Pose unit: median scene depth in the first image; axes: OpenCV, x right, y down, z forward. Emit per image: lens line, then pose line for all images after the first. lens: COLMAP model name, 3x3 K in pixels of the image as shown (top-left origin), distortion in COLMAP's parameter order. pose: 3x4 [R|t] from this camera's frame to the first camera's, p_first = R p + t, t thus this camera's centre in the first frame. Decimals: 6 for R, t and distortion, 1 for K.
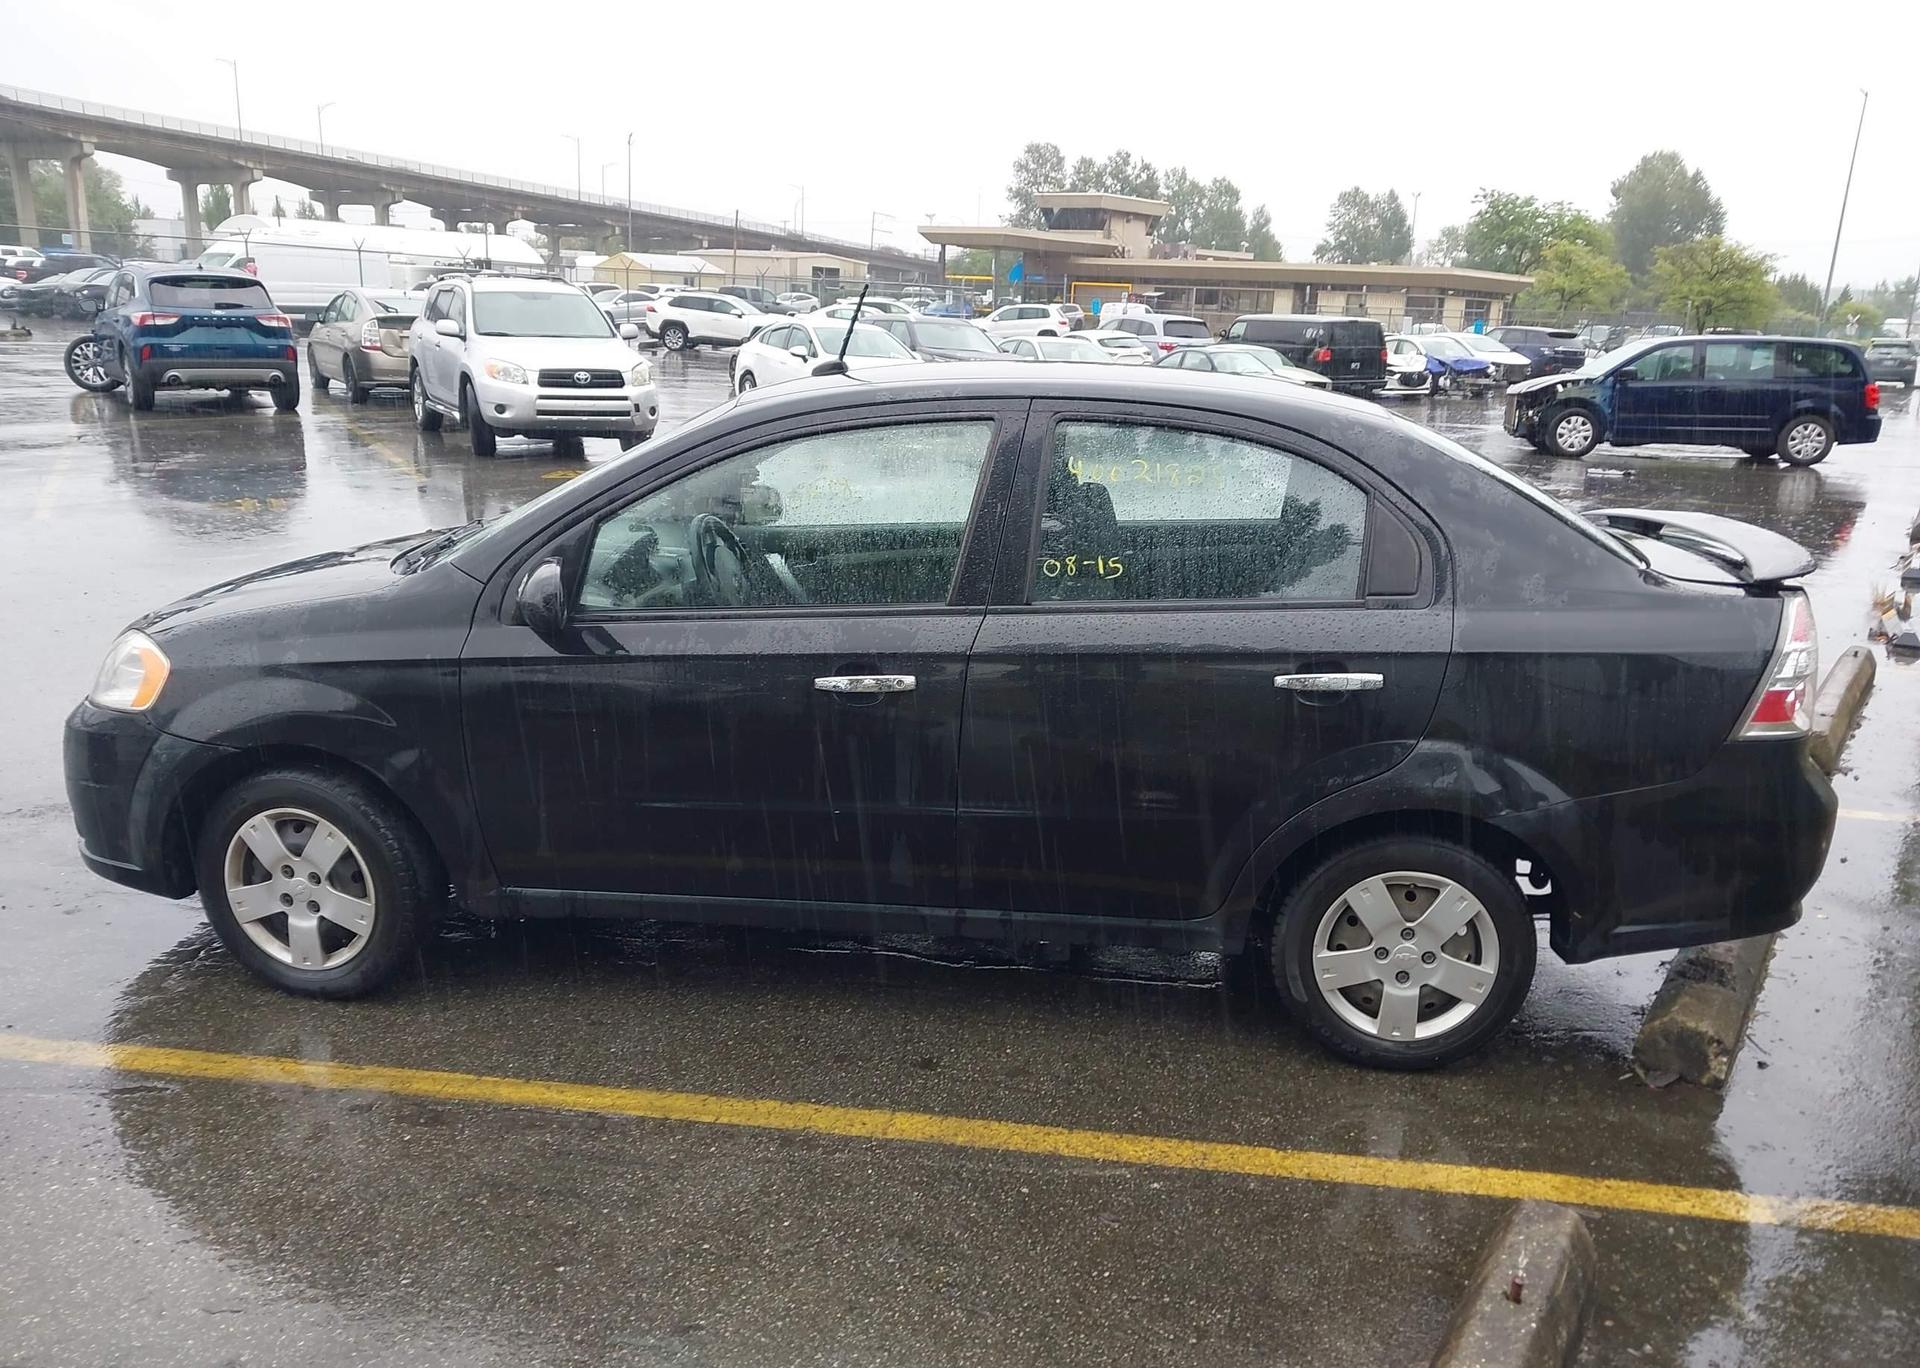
lens RADIAL K [[1514.0, 0, 976.1], [0, 1514.0, 729.1], [0, 0, 1]] dist [0.012655, -0.005884]
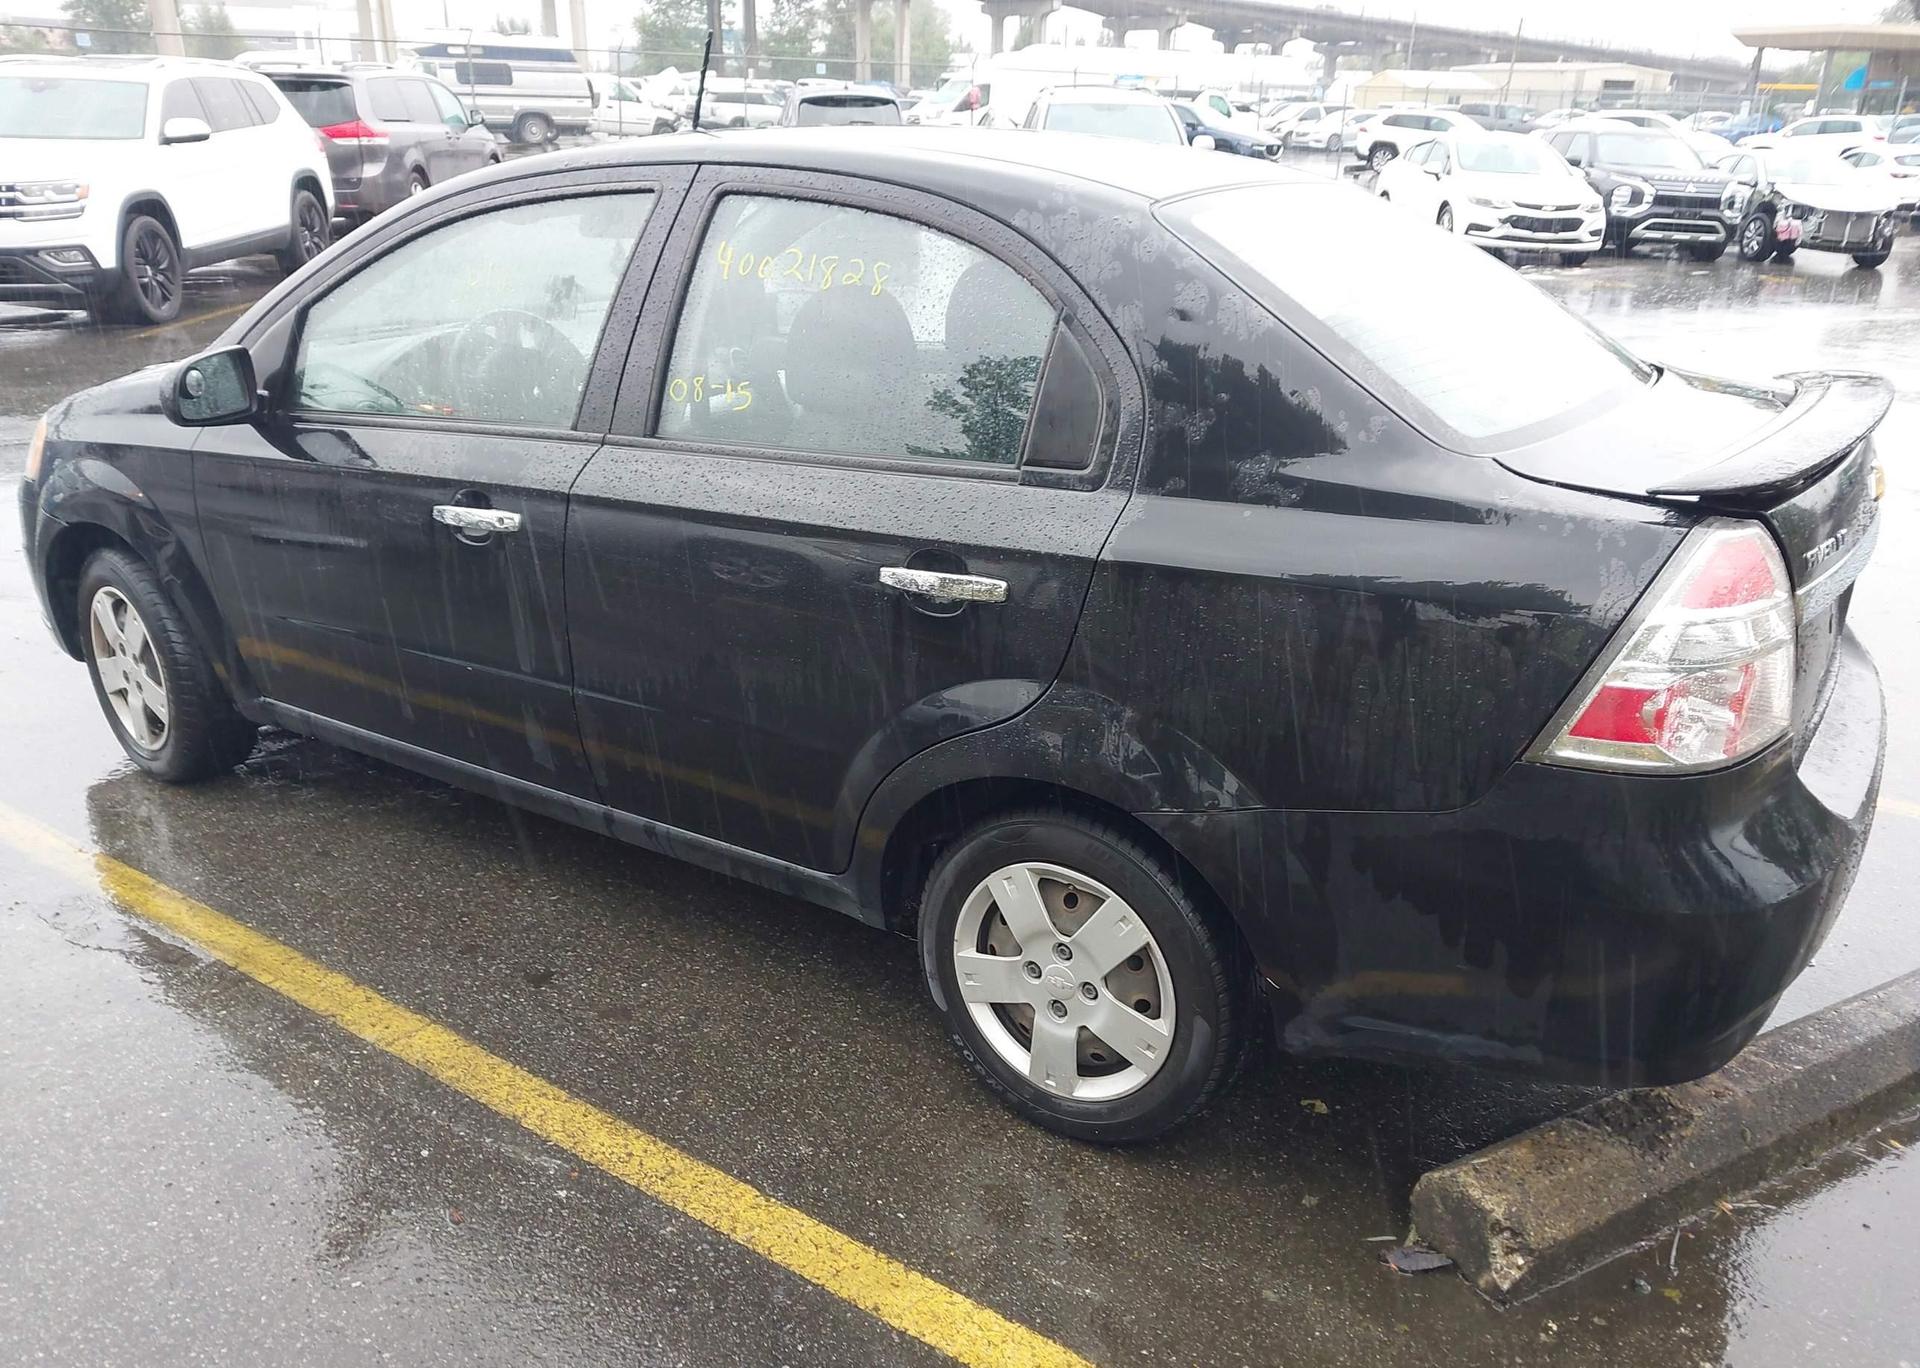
lens RADIAL K [[1514.0, 0, 976.1], [0, 1514.0, 729.1], [0, 0, 1]] dist [0.012655, -0.005884]
pose [[0.885596, 0.159229, -0.436310, 0.056634], [-0.113438, 0.985101, 0.129258, -0.005656], [0.450391, -0.064977, 0.890464, 0.038131]]
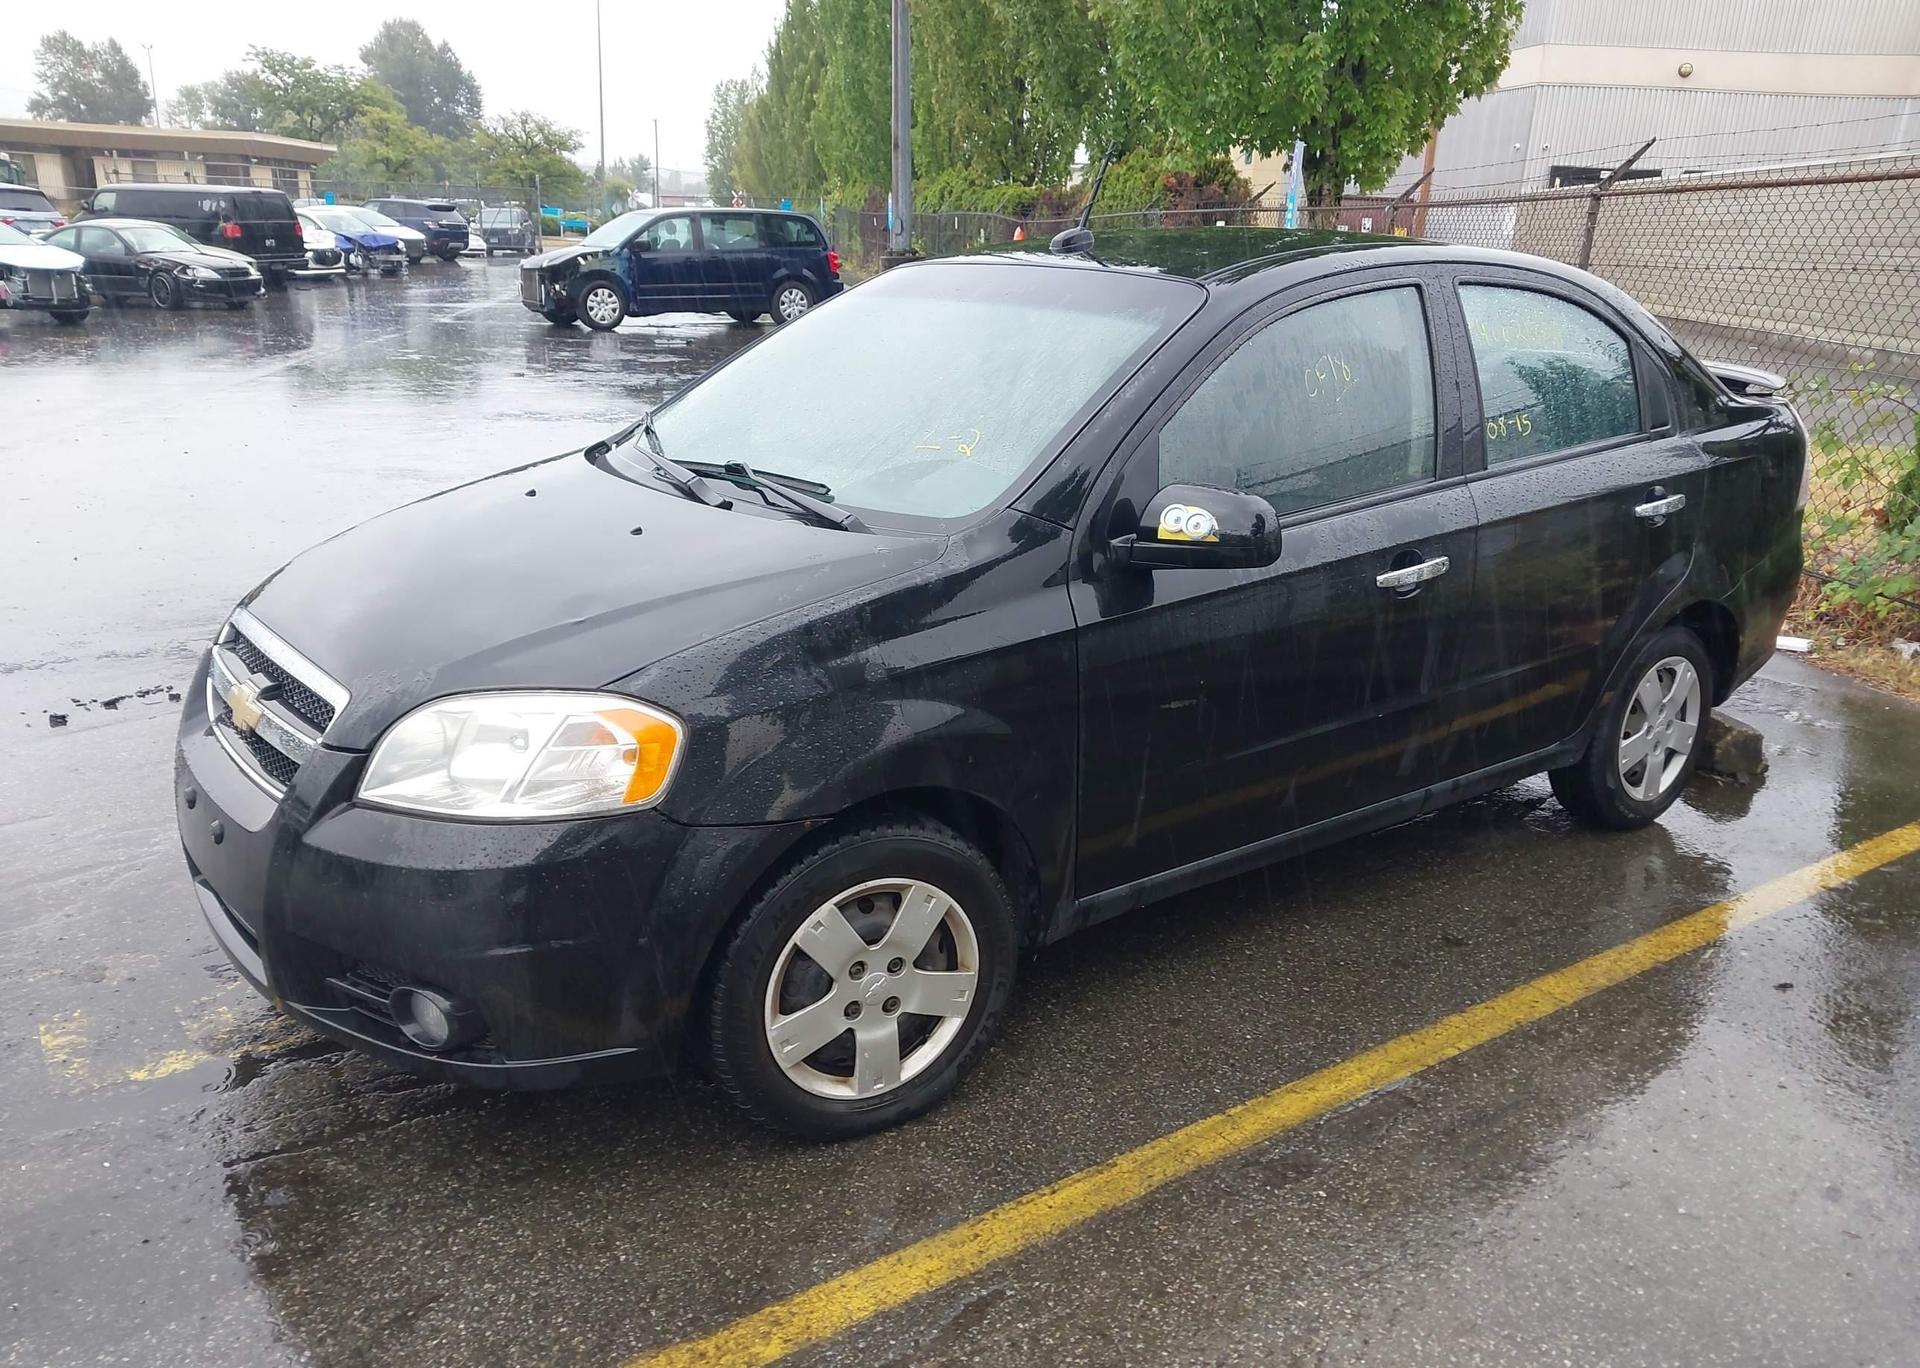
lens RADIAL K [[1531.8, 0, 958.6], [0, 1531.8, 712.5], [0, 0, 1]] dist [0.008865, 0.008994]
pose [[0.735886, -0.215311, 0.641961, -0.094830], [0.174368, 0.976379, 0.127593, -0.011994], [-0.654269, 0.018044, 0.756047, 0.046885]]
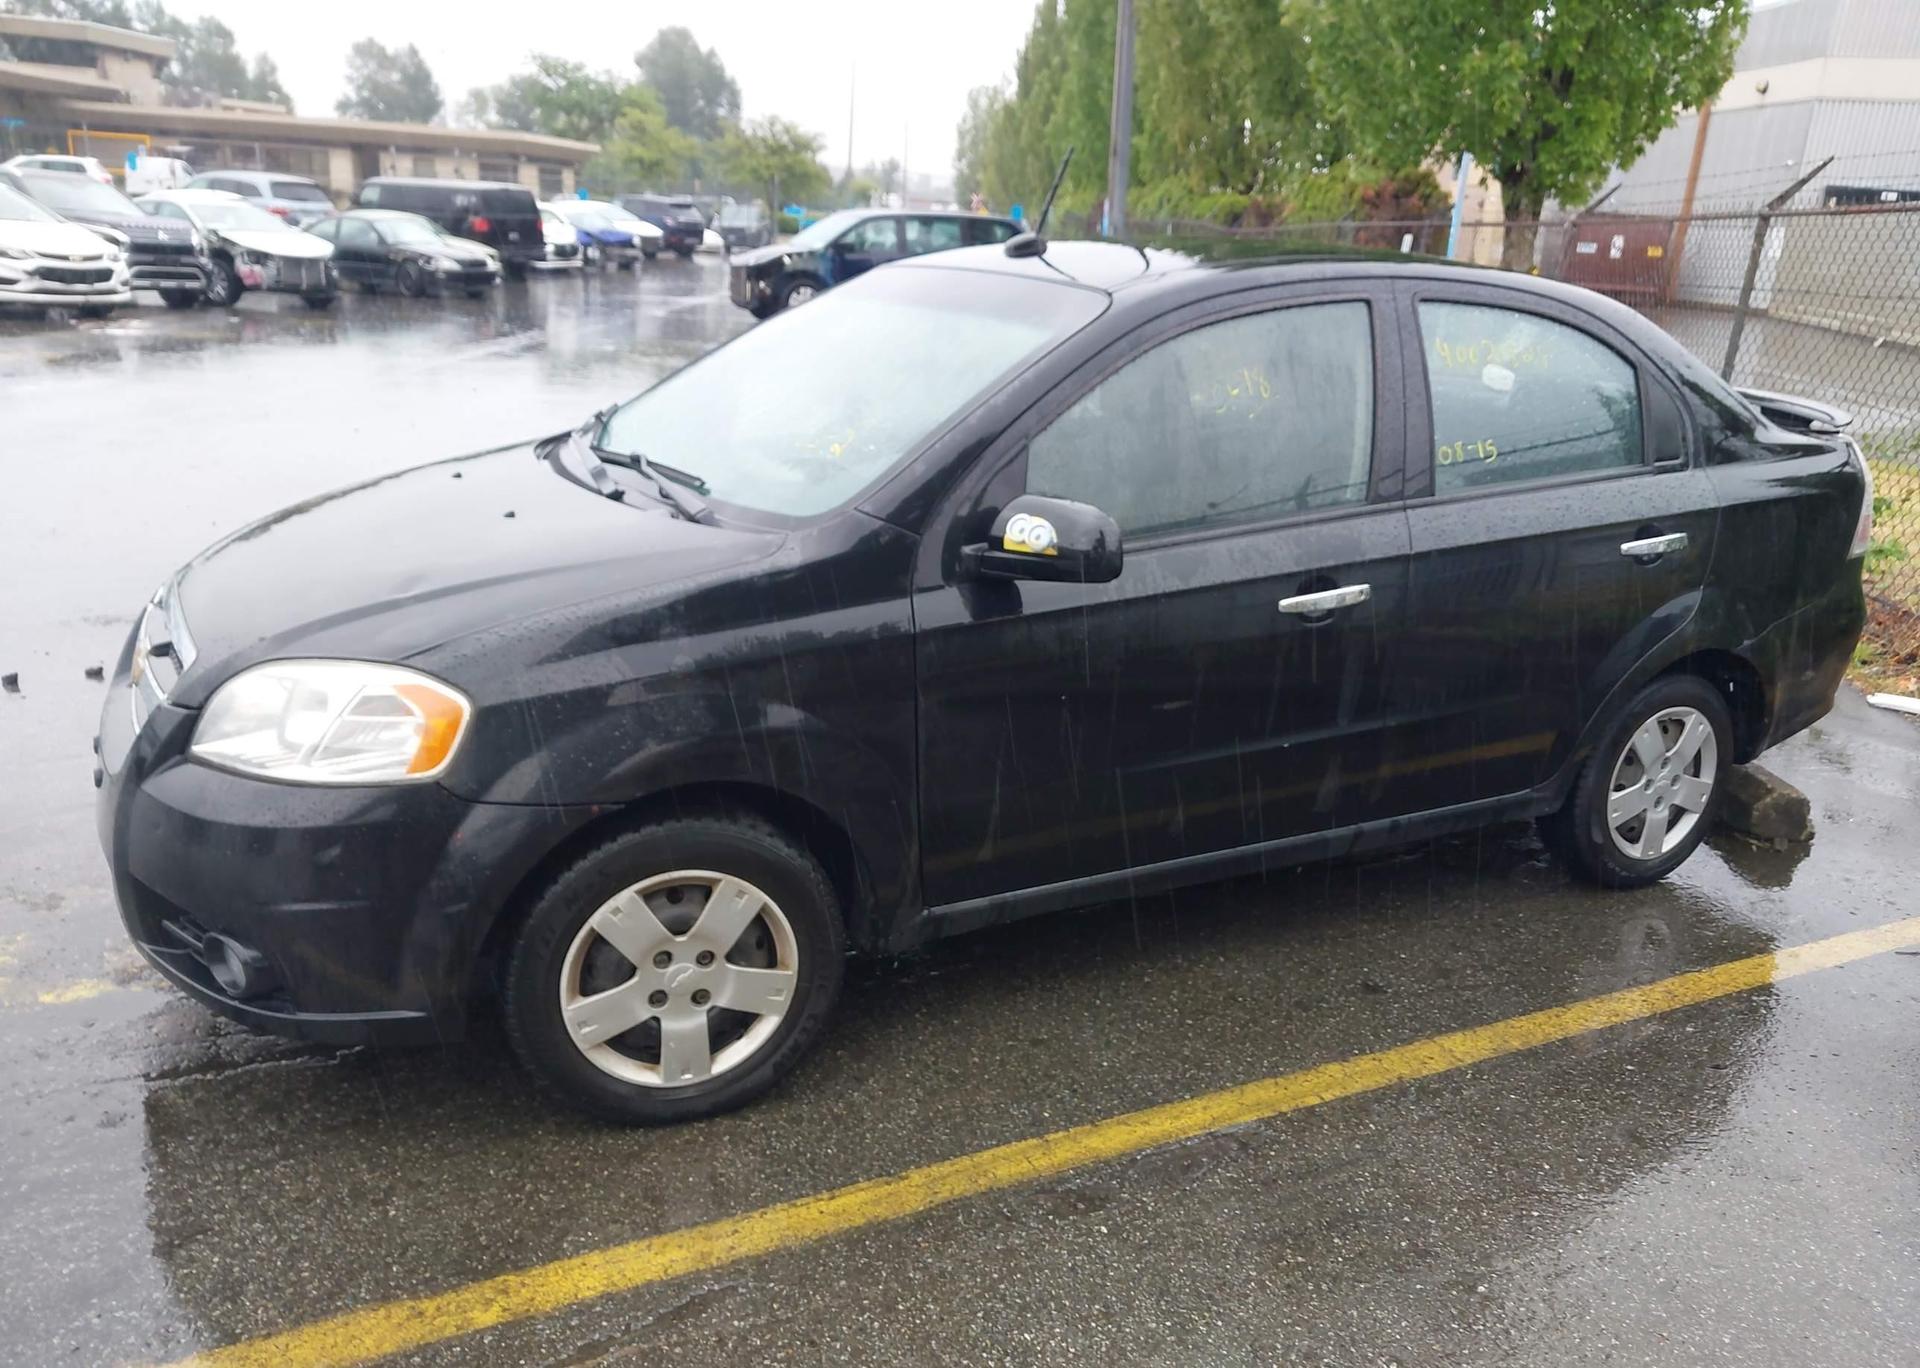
lens RADIAL K [[1537.6, 0, 962.5], [0, 1537.6, 717.7], [0, 0, 1]] dist [0.000461, 0.000887]
pose [[0.829942, -0.162645, 0.533613, -0.078434], [0.125441, 0.986468, 0.105573, -0.008729], [-0.543563, -0.020683, 0.839113, 0.034576]]
